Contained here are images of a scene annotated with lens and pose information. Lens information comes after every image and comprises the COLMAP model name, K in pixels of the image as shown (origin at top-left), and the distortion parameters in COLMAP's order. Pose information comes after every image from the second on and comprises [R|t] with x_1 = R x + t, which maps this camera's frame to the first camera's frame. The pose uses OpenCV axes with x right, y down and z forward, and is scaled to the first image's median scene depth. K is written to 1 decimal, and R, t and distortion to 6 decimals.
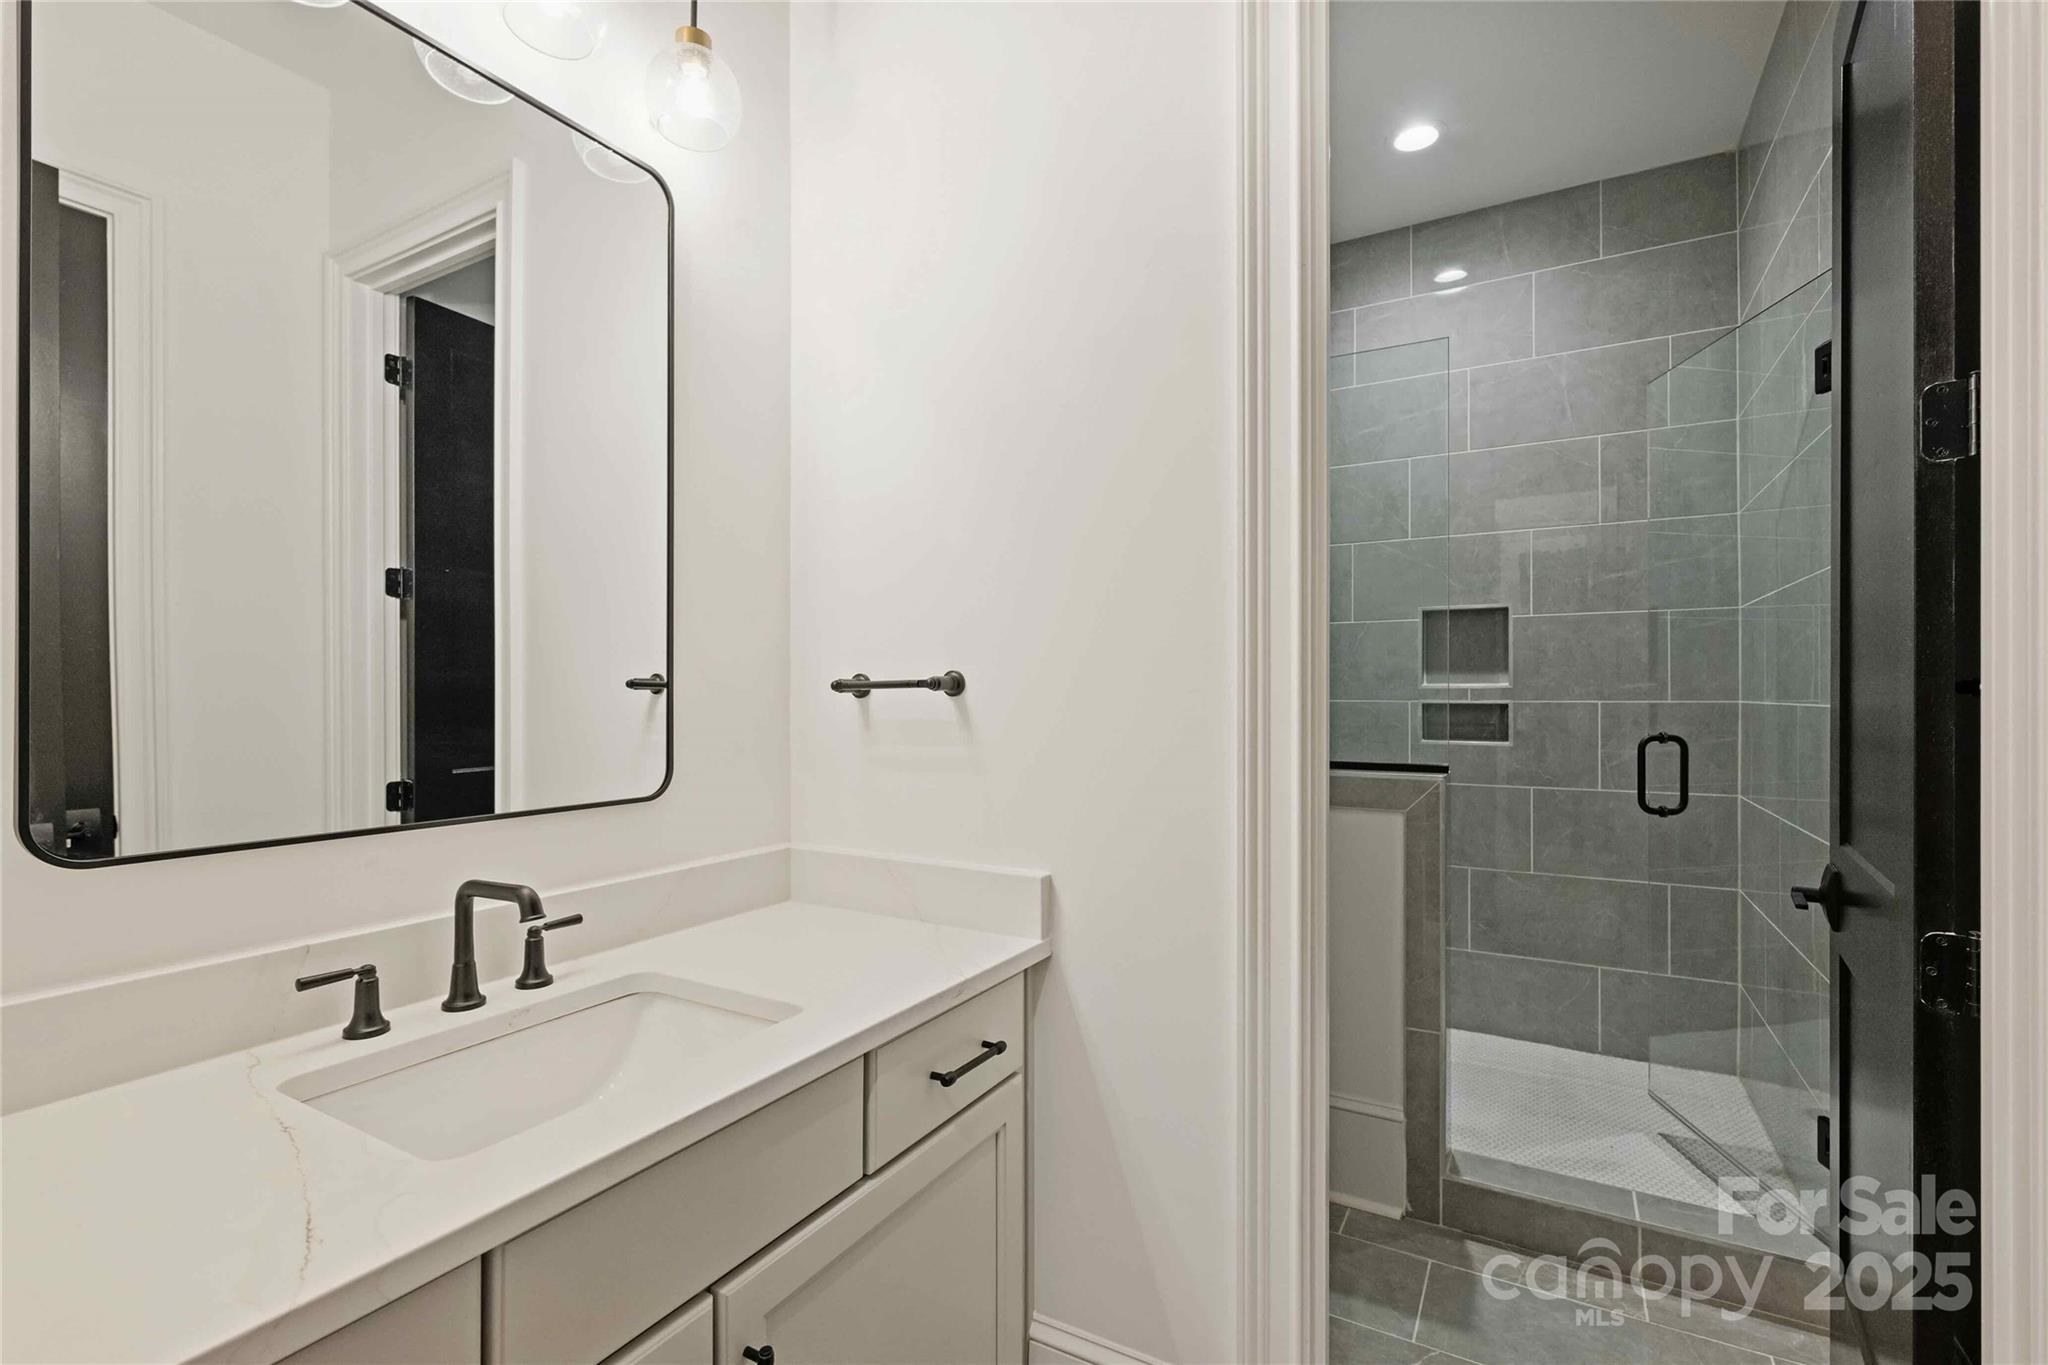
lens RADIAL K [[904.3, 0, 1025.7], [0, 904.3, 690.6], [0, 0, 1]] dist [0.002820, -0.000023]
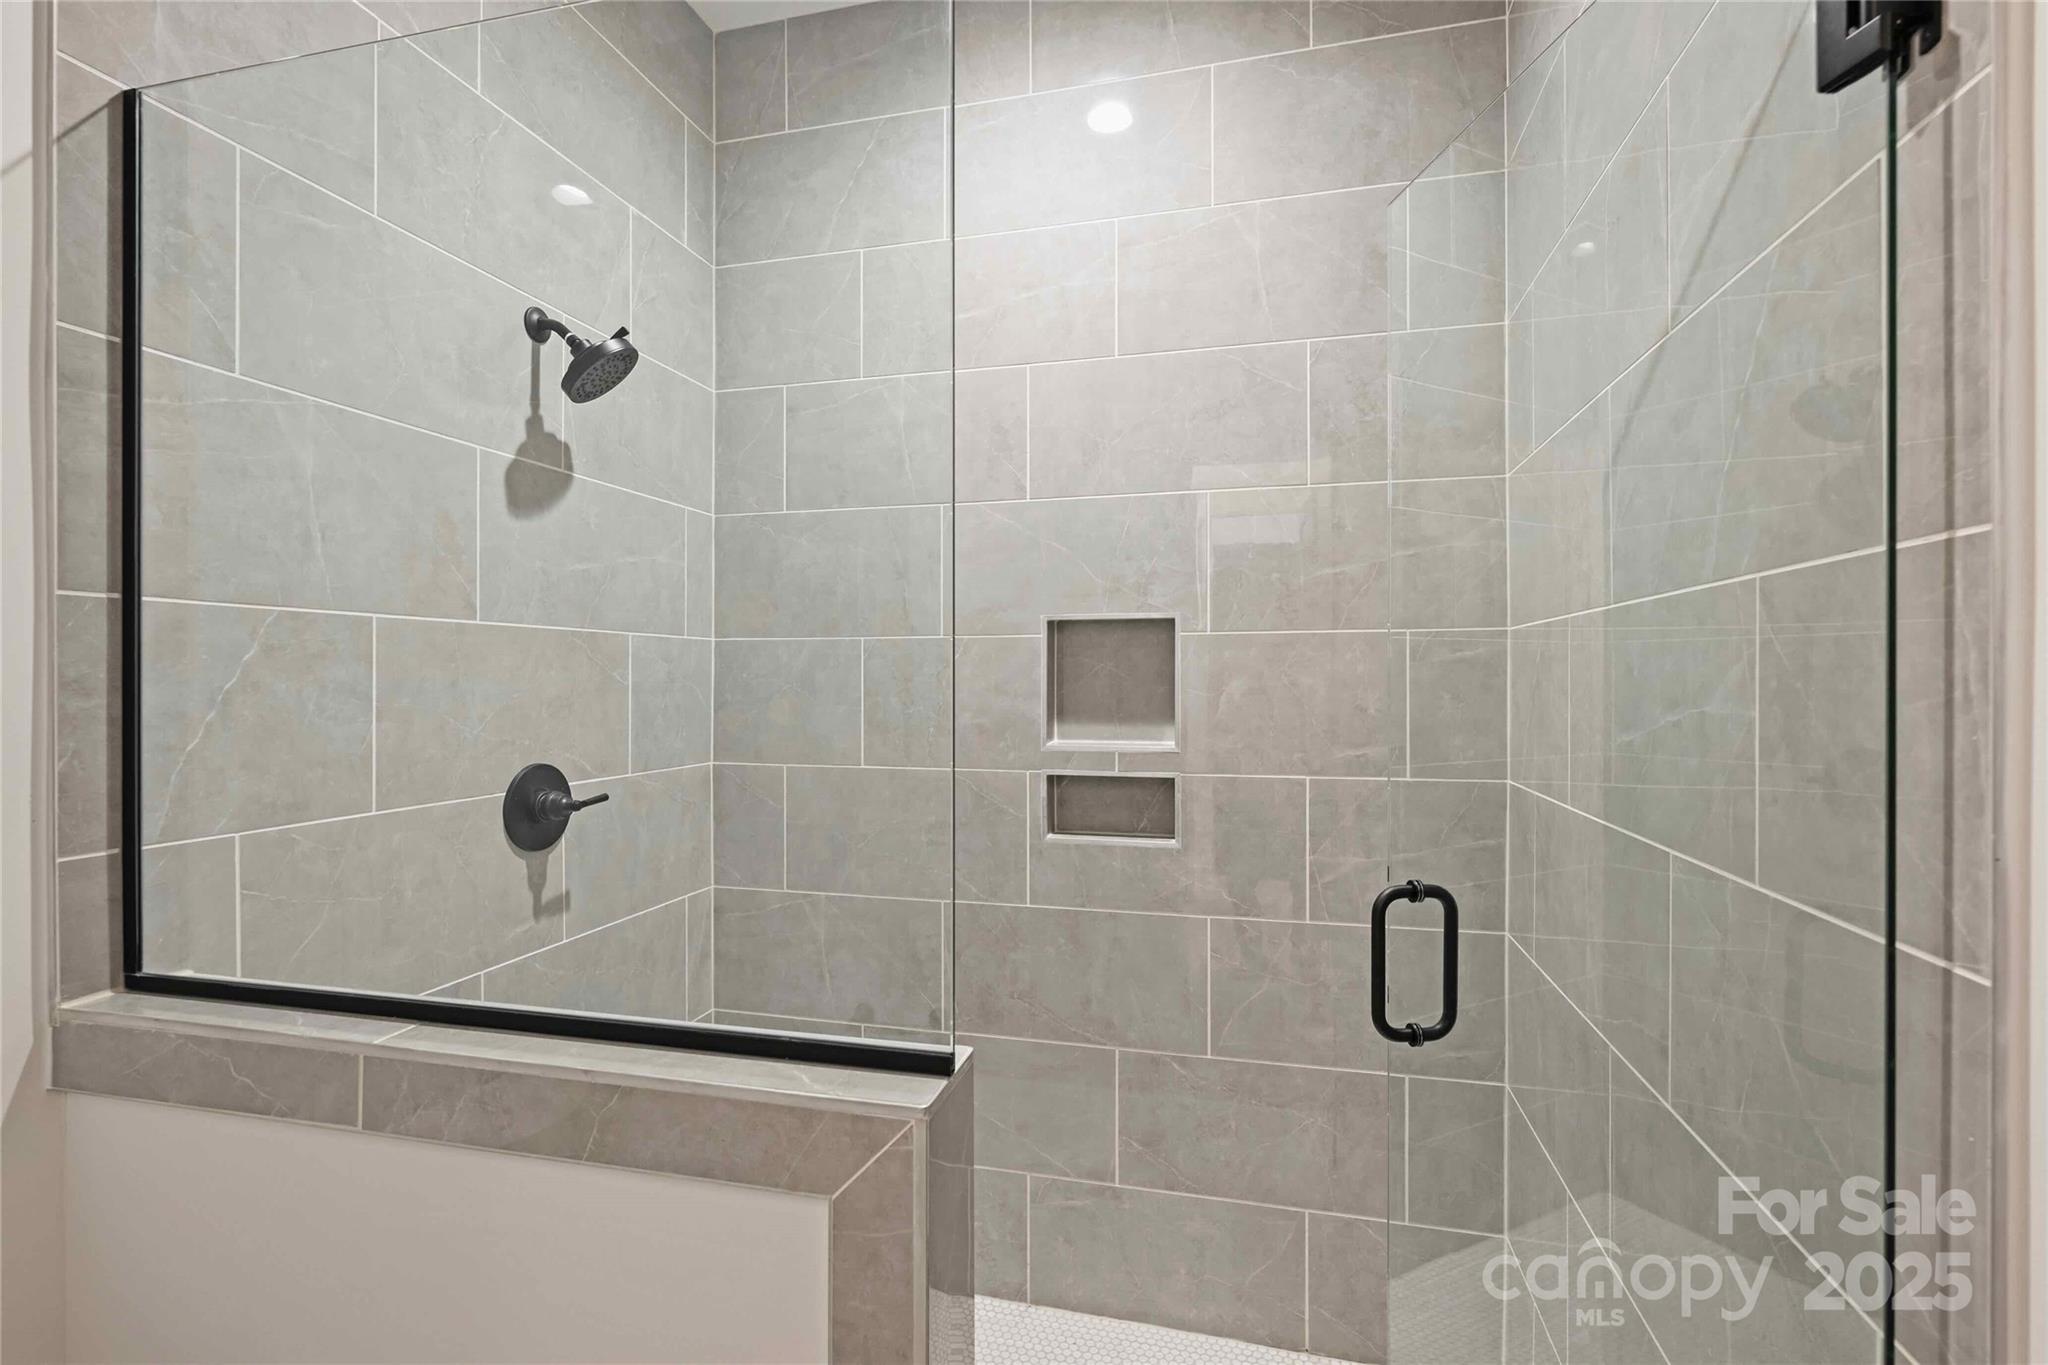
lens RADIAL K [[936.6, 0, 1021.6], [0, 936.6, 681.9], [0, 0, 1]] dist [0.005258, 0.000447]
pose [[0.966153, 0.002928, 0.257954, 0.275098], [-0.002420, 0.999994, -0.002288, -0.048297], [-0.257960, 0.001586, 0.966154, 0.425043]]
